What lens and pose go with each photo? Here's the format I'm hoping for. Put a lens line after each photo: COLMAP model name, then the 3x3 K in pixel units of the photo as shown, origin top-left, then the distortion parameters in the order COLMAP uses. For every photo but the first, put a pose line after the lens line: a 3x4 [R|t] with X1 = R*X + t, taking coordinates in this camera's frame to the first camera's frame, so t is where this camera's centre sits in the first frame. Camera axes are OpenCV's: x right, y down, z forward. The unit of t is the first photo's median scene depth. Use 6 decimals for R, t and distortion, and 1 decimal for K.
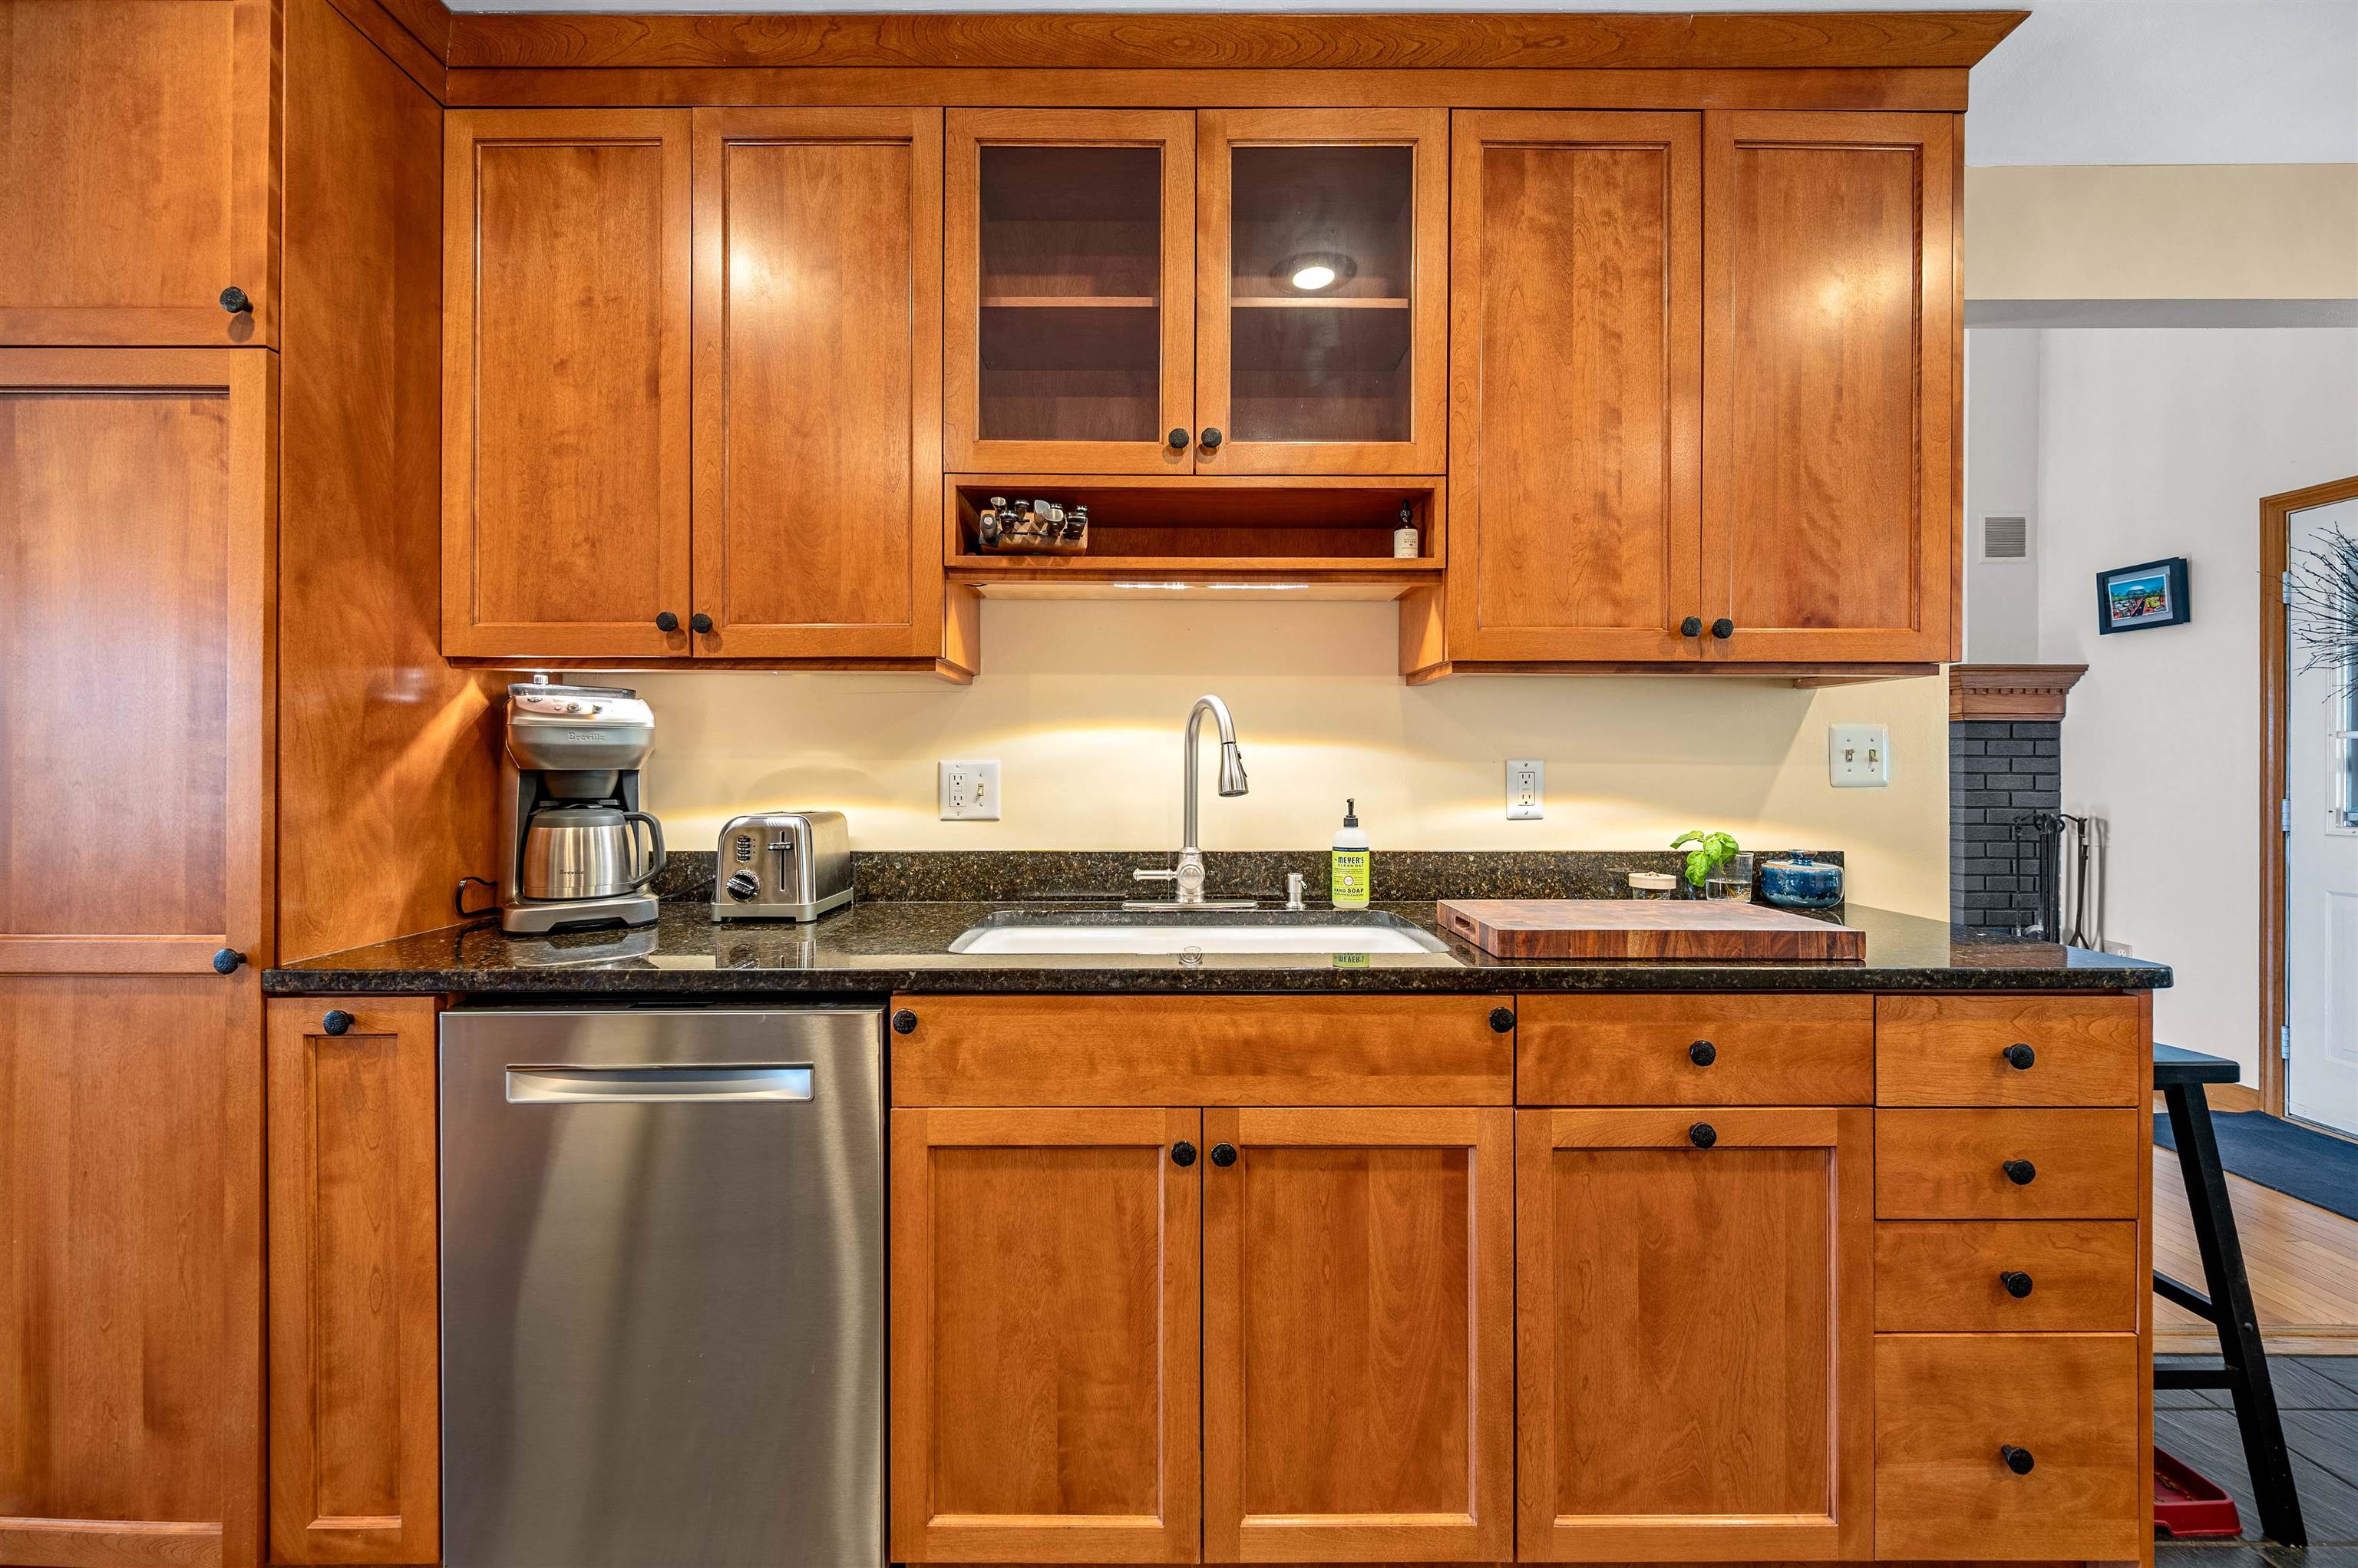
lens RADIAL K [[954.3, 0, 1176.0], [0, 954.3, 761.1], [0, 0, 1]] dist [-0.003030, 0.000809]
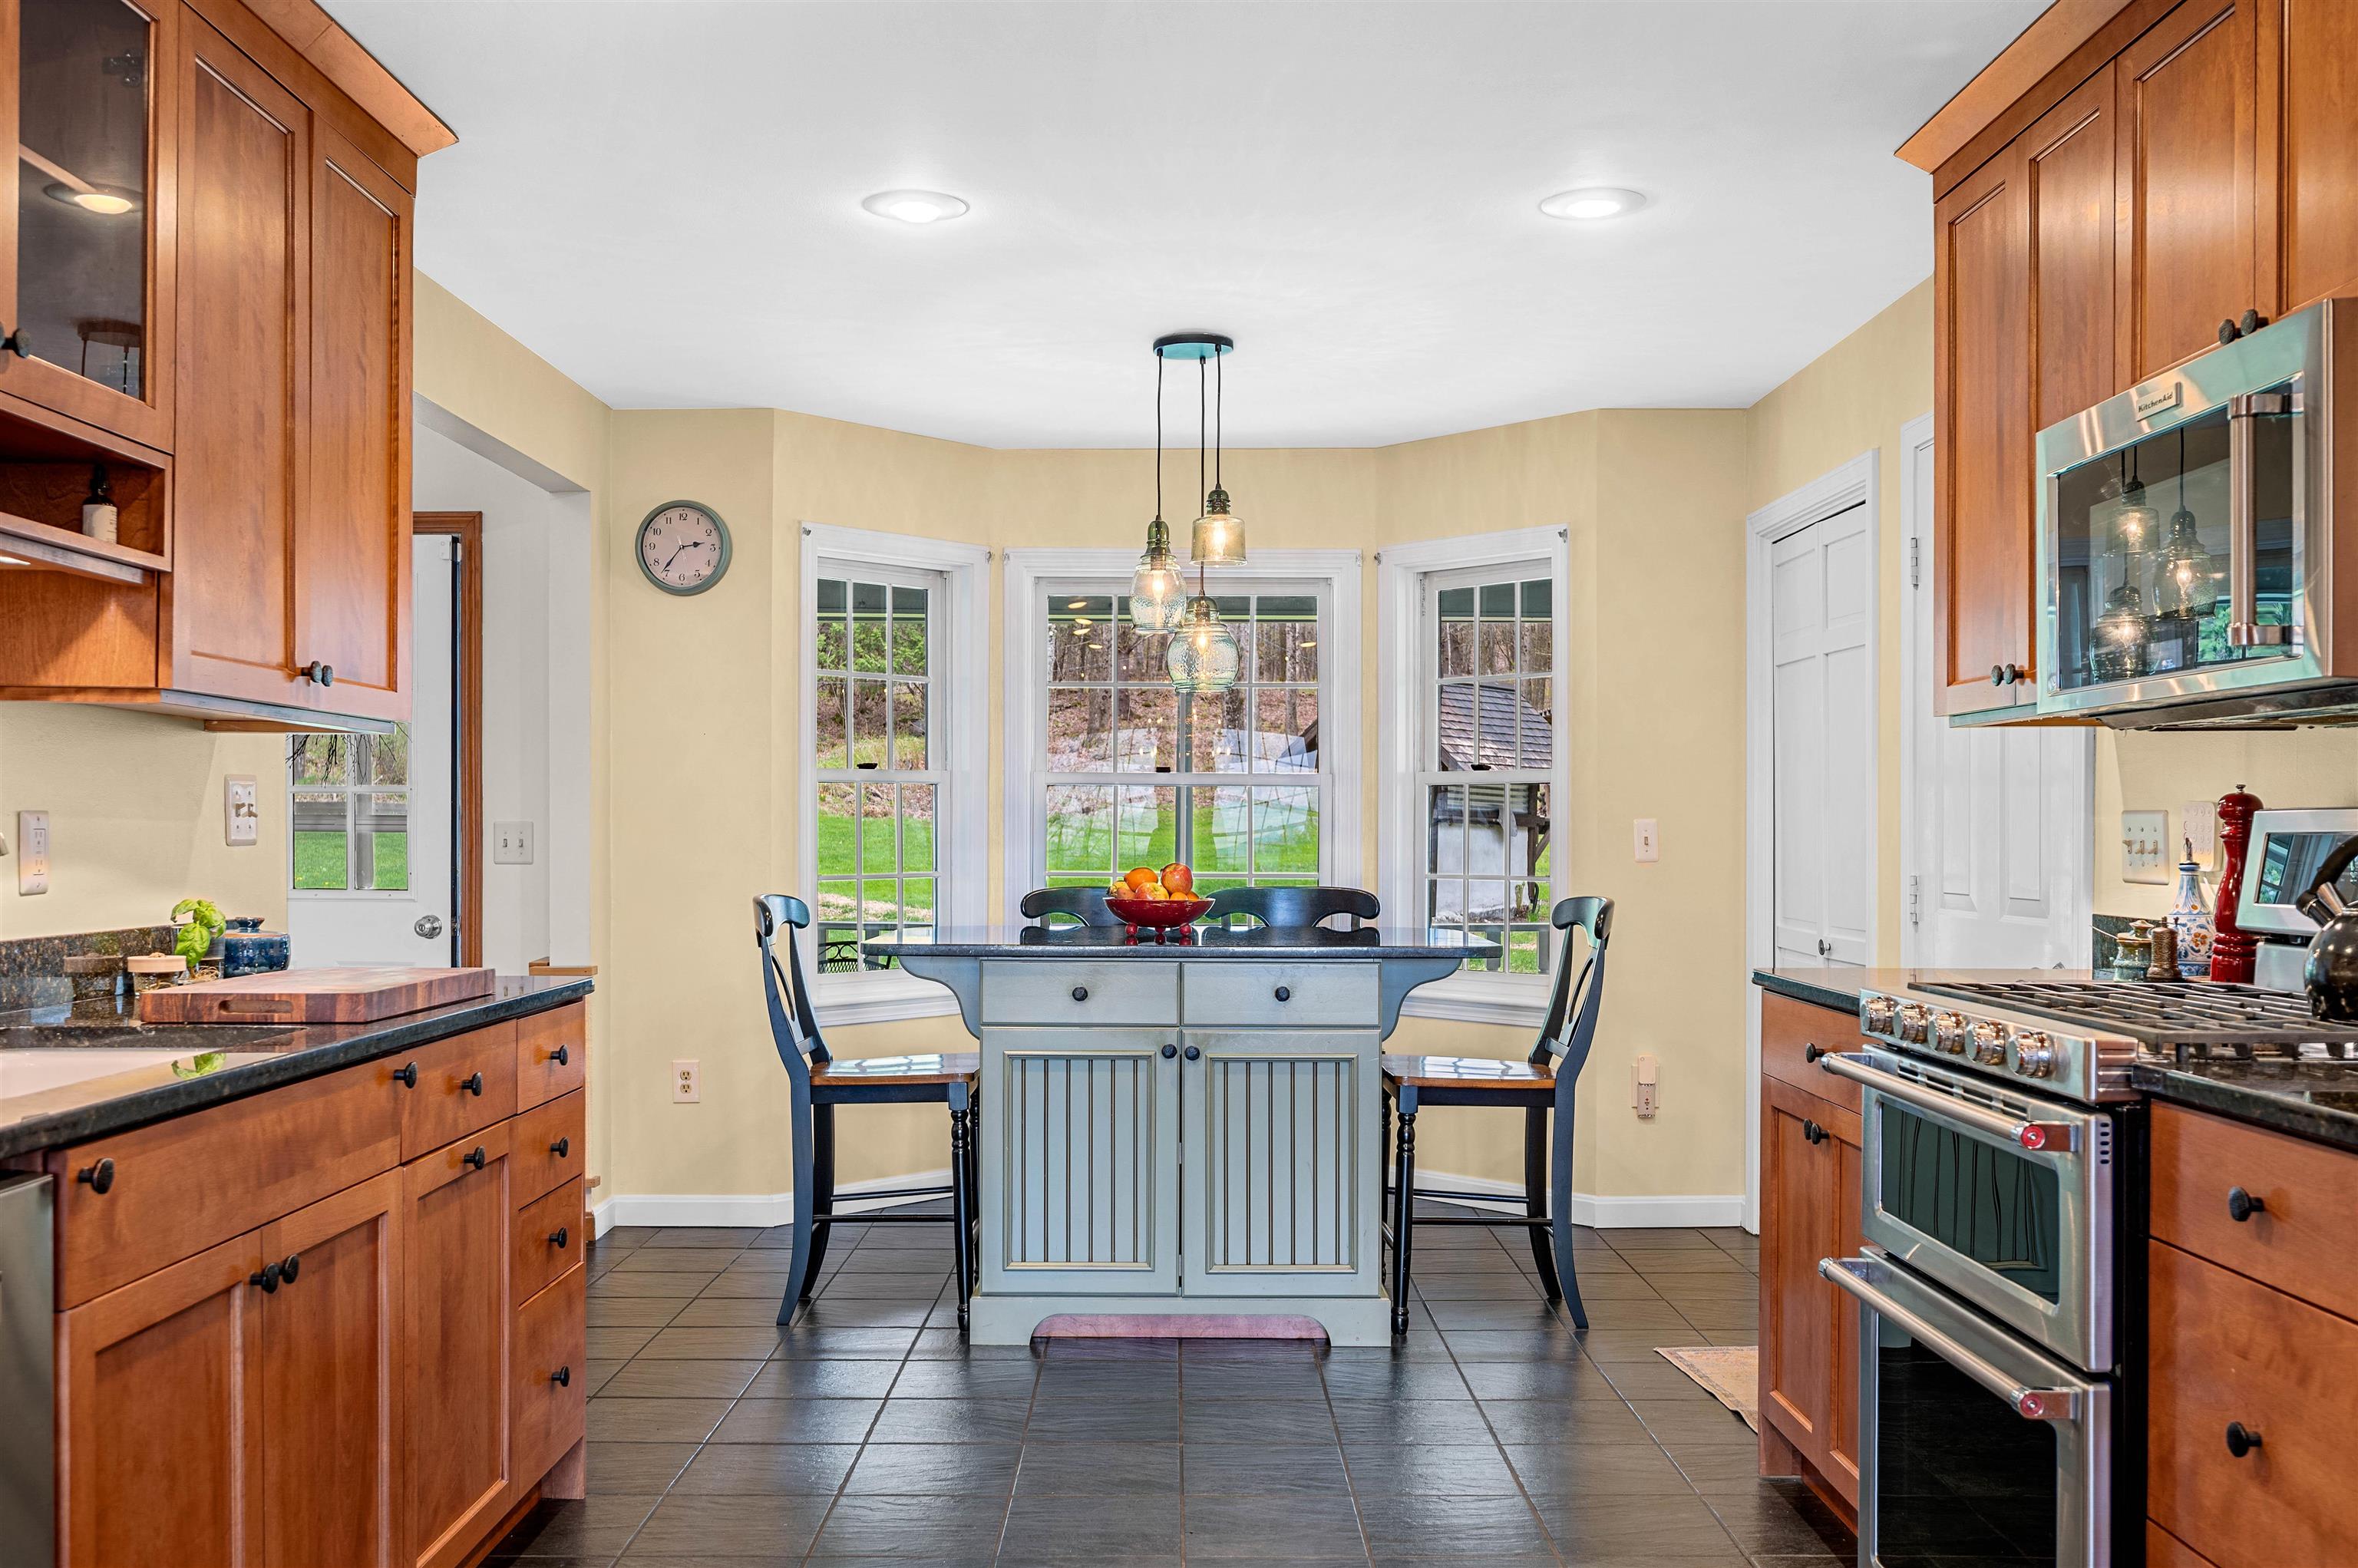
lens RADIAL K [[2103.6, 0, 1179.2], [0, 2103.6, 805.5], [0, 0, 1]] dist [-0.011928, -0.000193]
pose [[-0.009798, 0.010035, 0.999902, -1.828280], [-0.007005, 0.999924, -0.010104, 0.006036], [-0.999927, -0.007103, -0.009727, 0.213365]]
